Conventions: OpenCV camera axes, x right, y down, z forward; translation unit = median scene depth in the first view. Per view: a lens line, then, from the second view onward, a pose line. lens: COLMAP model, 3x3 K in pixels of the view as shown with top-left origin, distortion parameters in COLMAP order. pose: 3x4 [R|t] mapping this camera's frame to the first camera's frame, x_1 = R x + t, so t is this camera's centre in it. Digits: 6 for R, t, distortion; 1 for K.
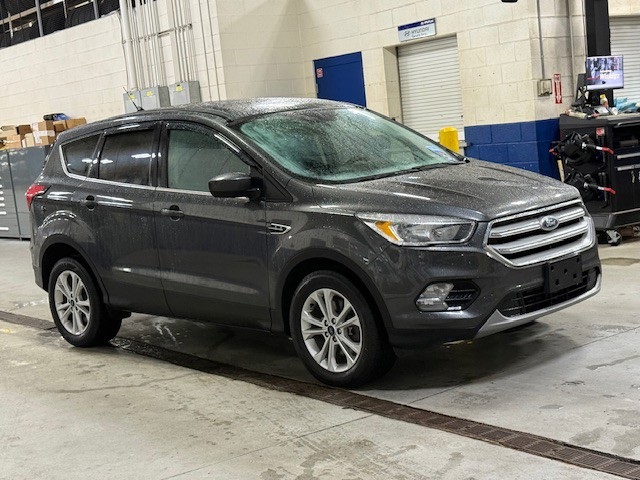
lens RADIAL K [[1034.4, 0, 320.0], [0, 1034.4, 239.2], [0, 0, 1]] dist [0.057286, 0.000000]
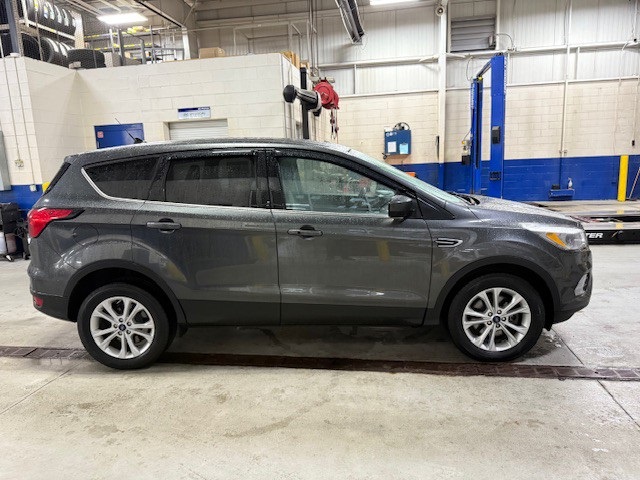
lens RADIAL K [[454.0, 0, 319.5], [0, 454.0, 243.4], [0, 0, 1]] dist [0.027604, -0.049336]
pose [[0.724720, -0.052908, 0.687009, -0.477538], [0.042214, 0.998584, 0.032372, -0.029969], [-0.687749, 0.005540, 0.725927, 0.666543]]
